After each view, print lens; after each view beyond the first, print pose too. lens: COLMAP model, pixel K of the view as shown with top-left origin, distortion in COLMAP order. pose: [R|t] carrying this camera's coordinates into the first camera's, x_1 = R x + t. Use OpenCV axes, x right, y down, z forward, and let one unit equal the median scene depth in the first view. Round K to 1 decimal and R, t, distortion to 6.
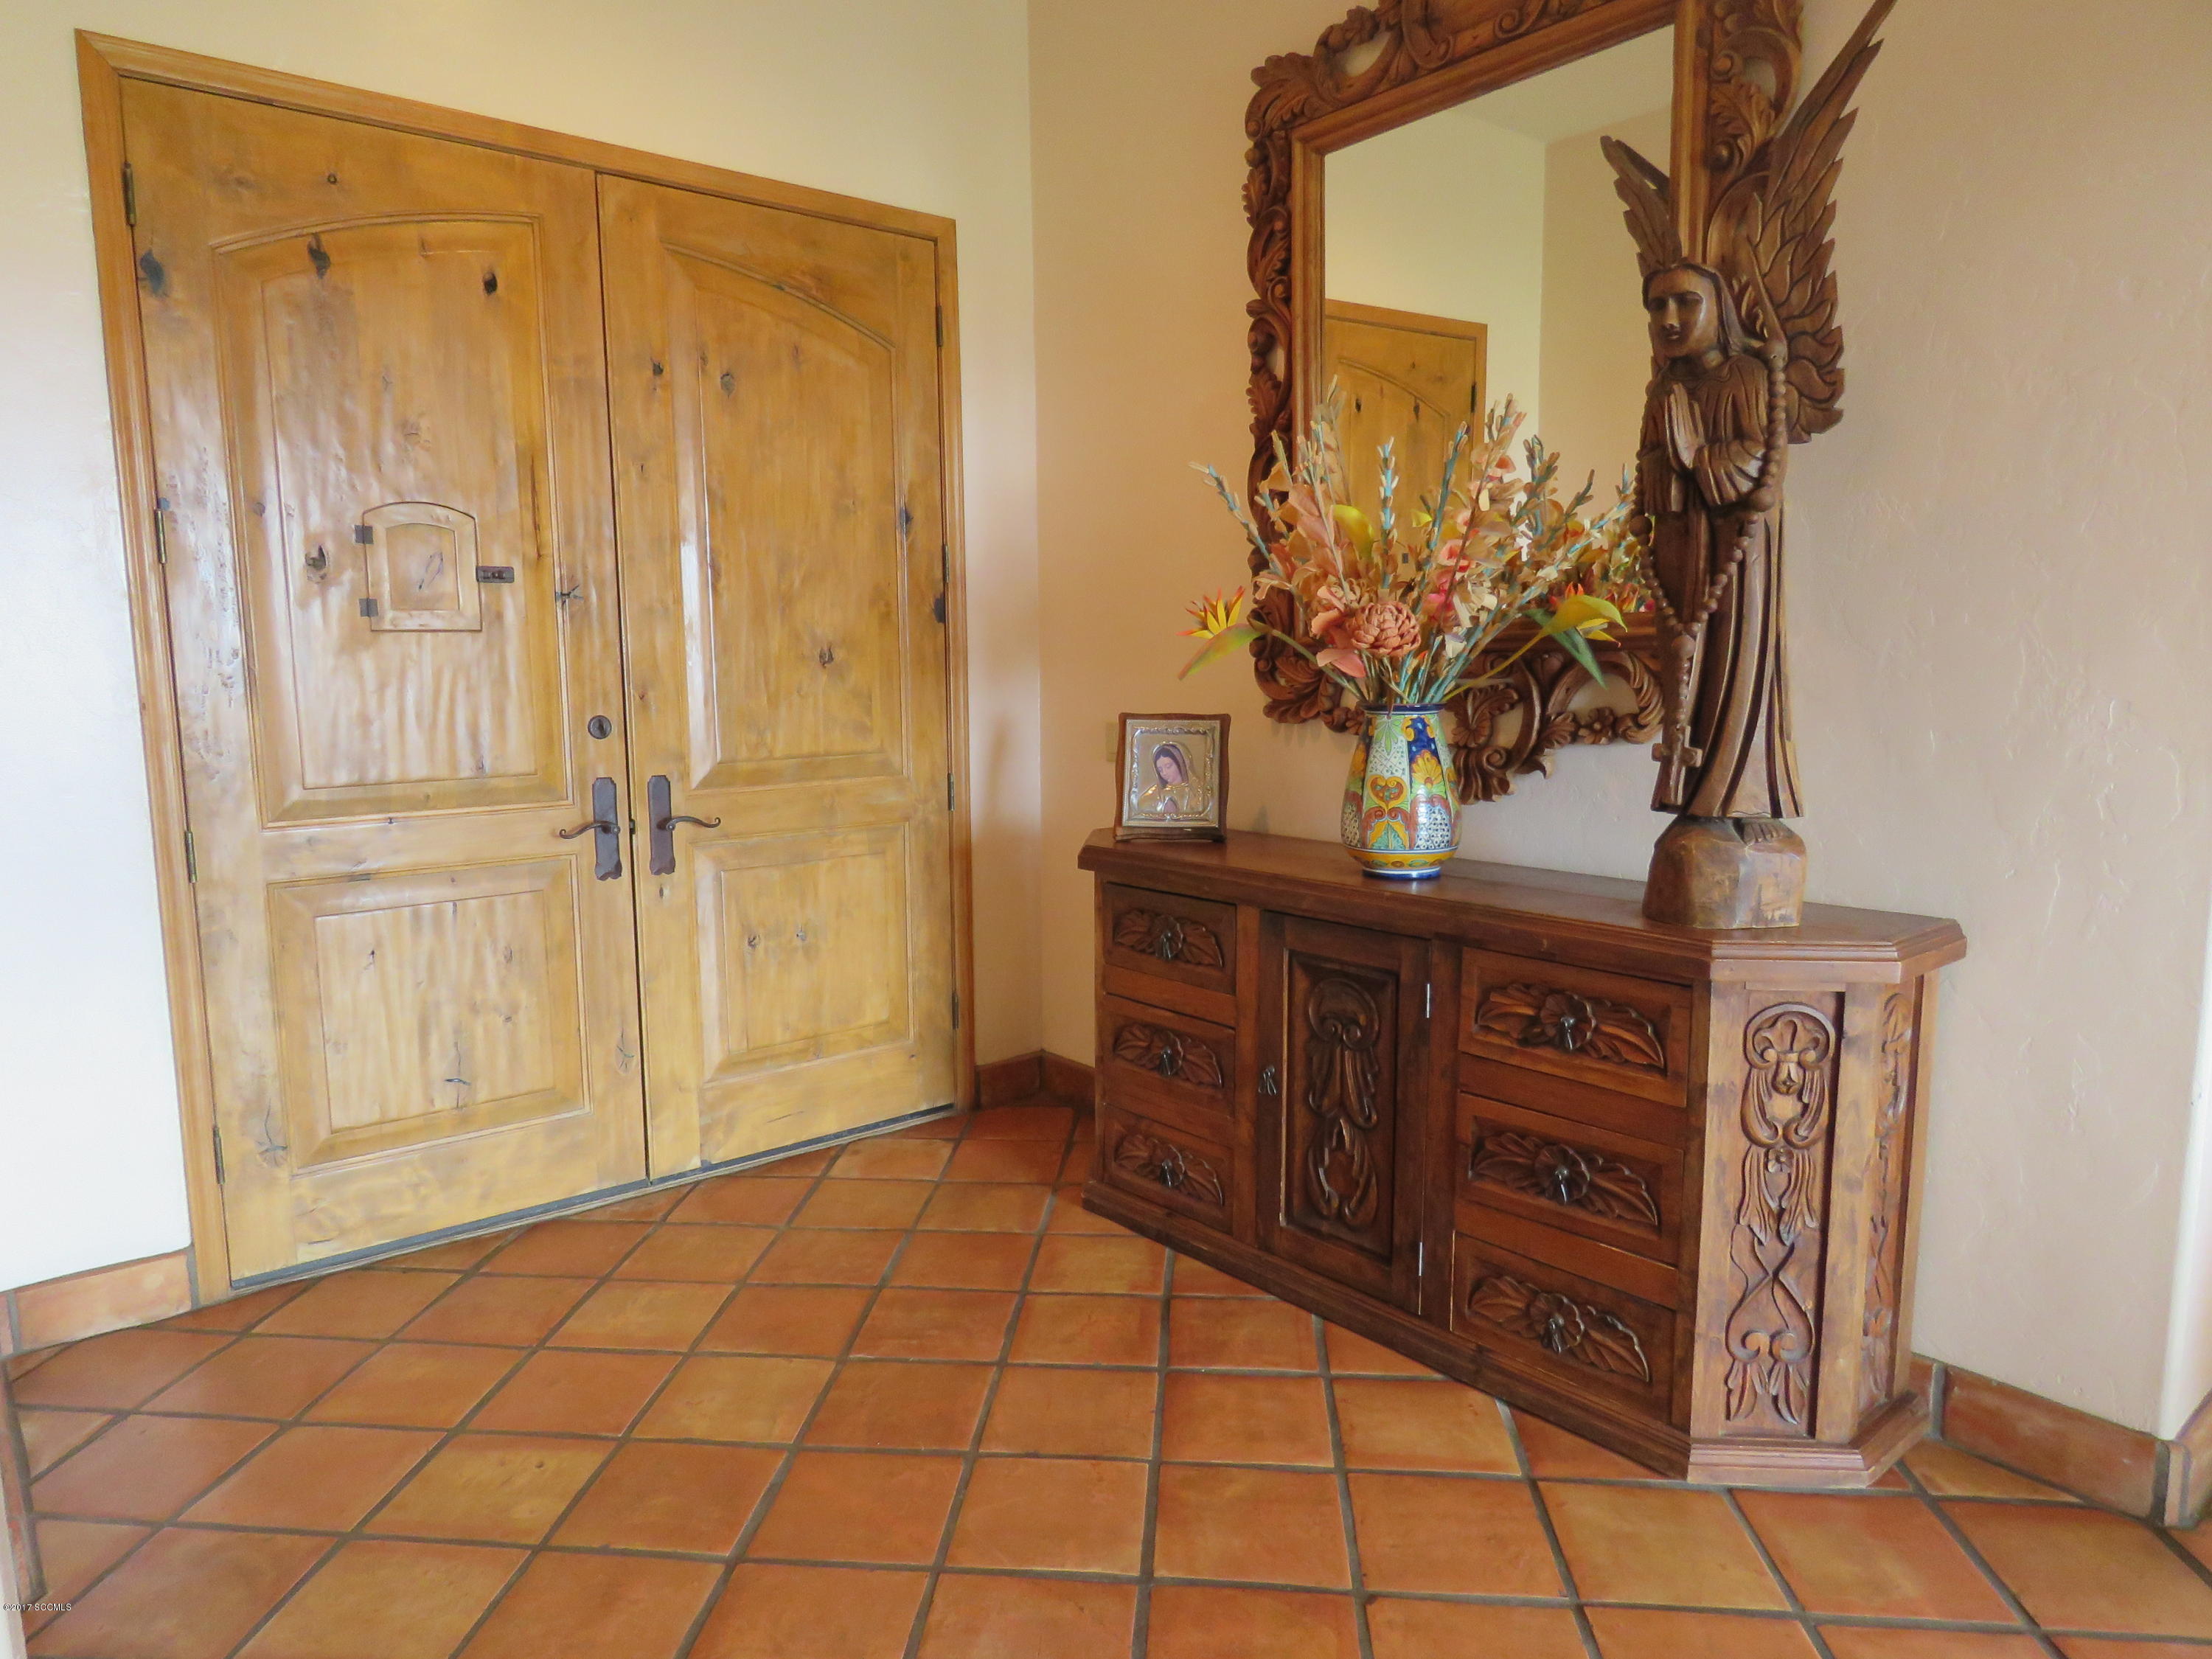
lens RADIAL K [[1418.7, 0, 1093.3], [0, 1418.7, 837.7], [0, 0, 1]] dist [0.001655, 0.000405]
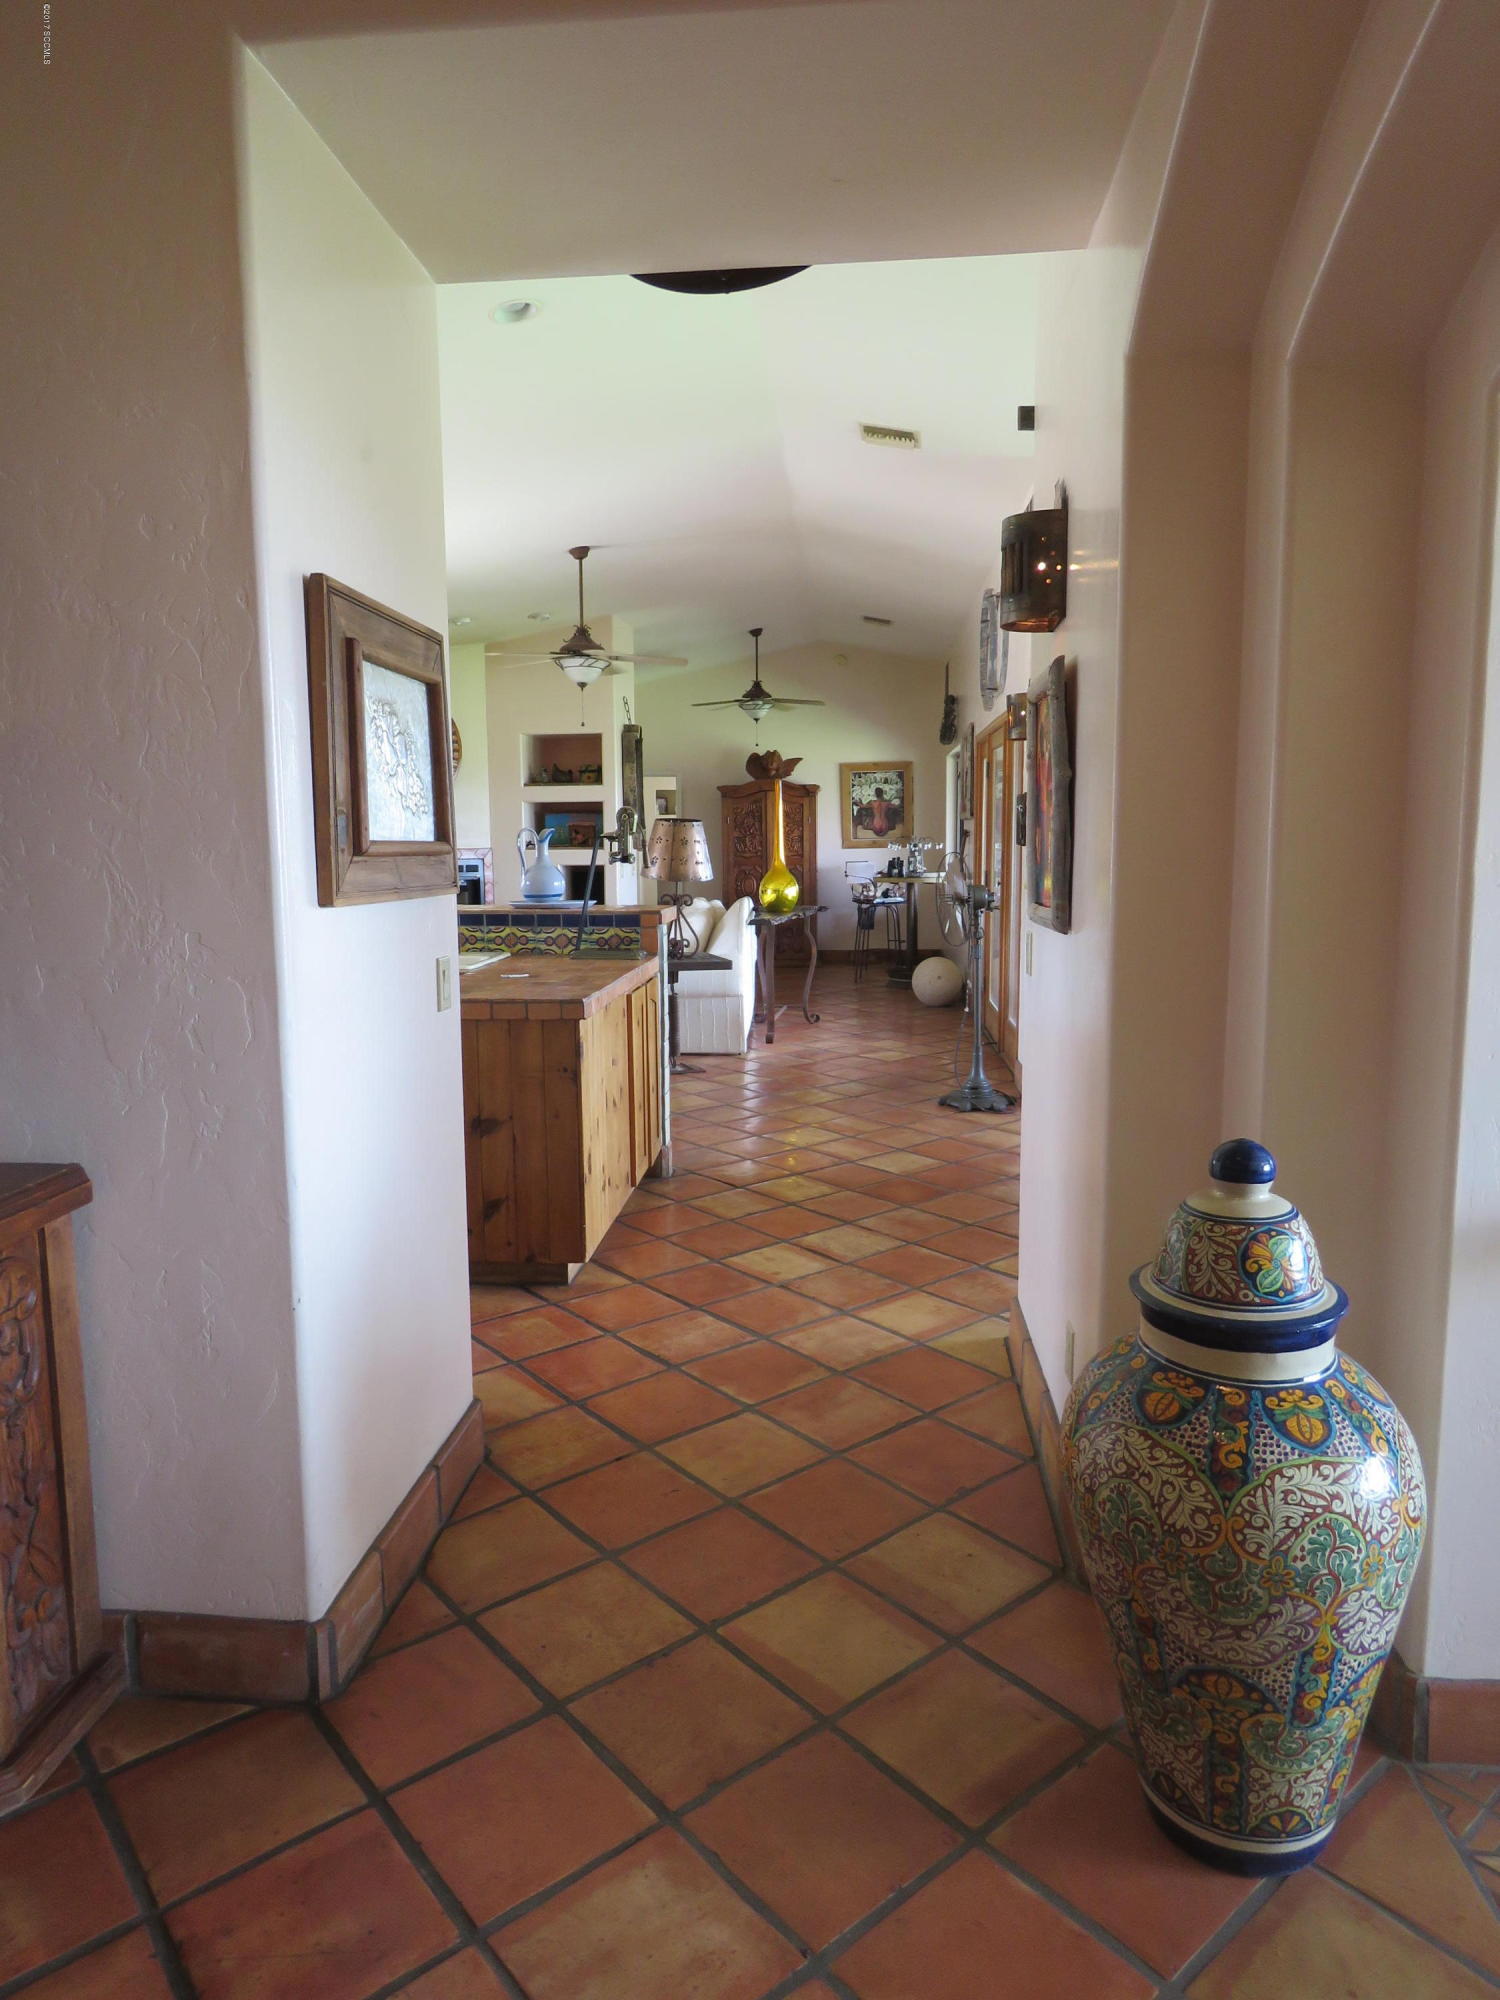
lens RADIAL K [[1282.7, 0, 741.4], [0, 1282.7, 995.4], [0, 0, 1]] dist [0.001655, 0.000405]
pose [[0.711424, -0.088459, 0.697174, 0.343442], [0.096250, 0.994963, 0.028026, -0.038270], [-0.696141, 0.047165, 0.716354, 0.062806]]
